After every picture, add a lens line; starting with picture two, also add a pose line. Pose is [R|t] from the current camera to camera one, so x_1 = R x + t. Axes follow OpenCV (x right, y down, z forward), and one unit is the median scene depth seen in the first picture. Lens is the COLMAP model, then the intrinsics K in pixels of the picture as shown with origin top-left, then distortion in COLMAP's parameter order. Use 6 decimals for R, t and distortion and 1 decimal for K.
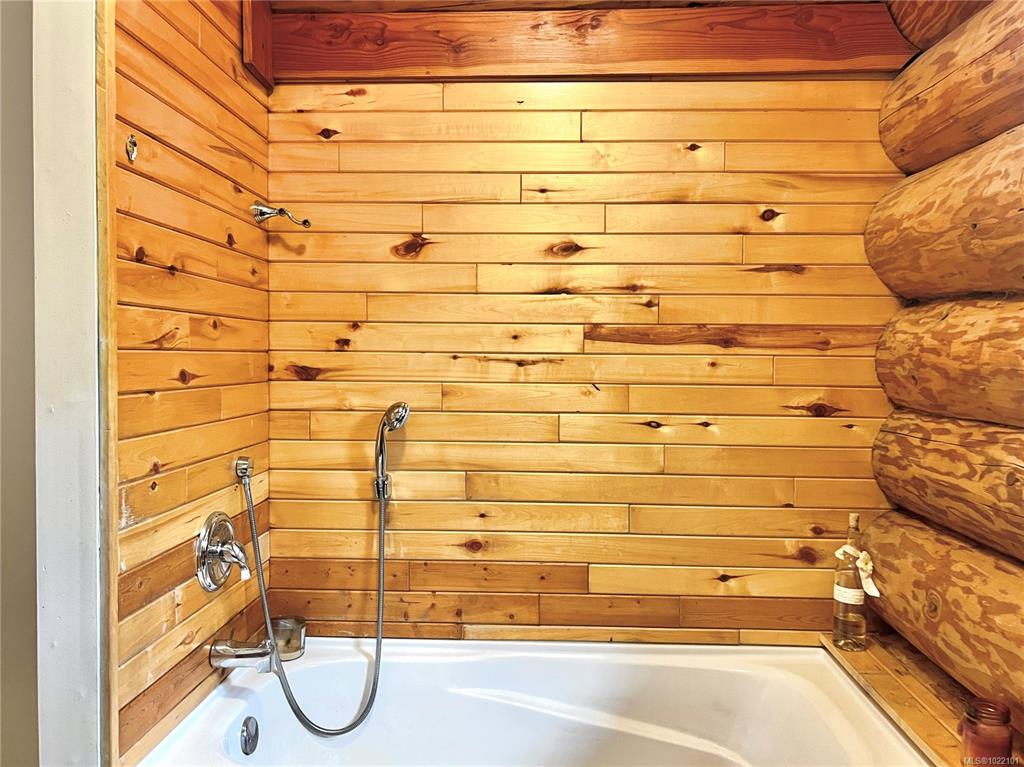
lens RADIAL K [[767.2, 0, 510.9], [0, 767.2, 383.2], [0, 0, 1]] dist [0.056797, -0.061906]
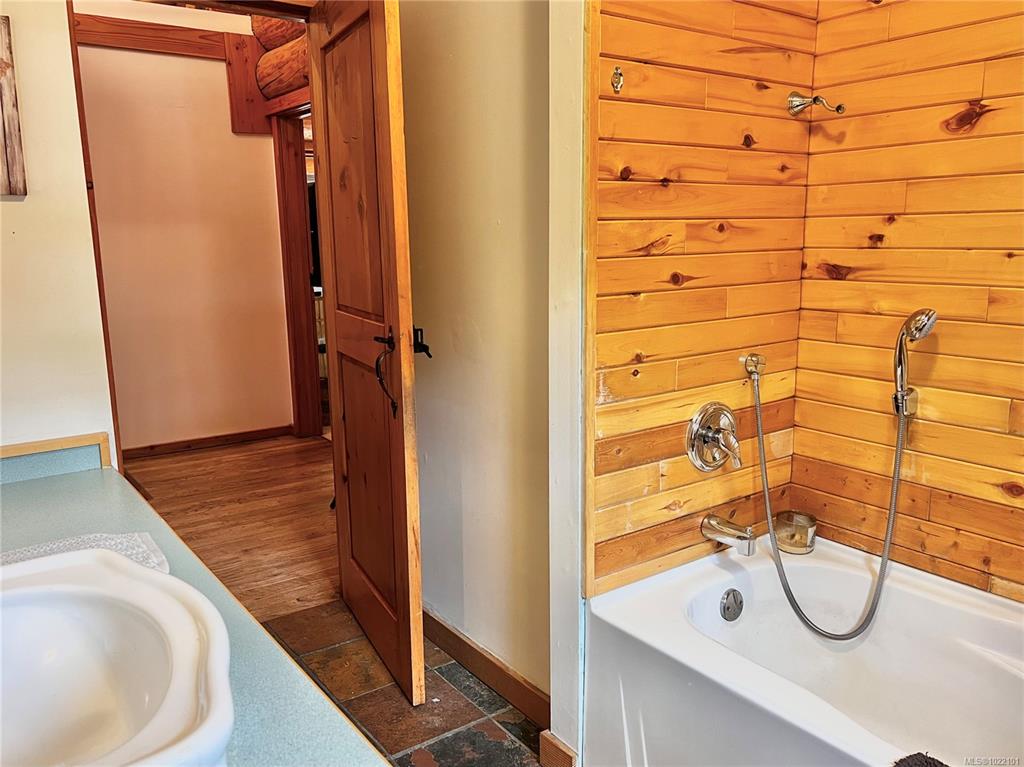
lens RADIAL K [[767.2, 0, 507.9], [0, 767.2, 383.1], [0, 0, 1]] dist [0.056797, -0.061906]
pose [[0.637944, 0.125976, -0.759709, 0.223999], [-0.007213, 0.987463, 0.157686, -0.026142], [0.770049, -0.095116, 0.630854, 0.076934]]
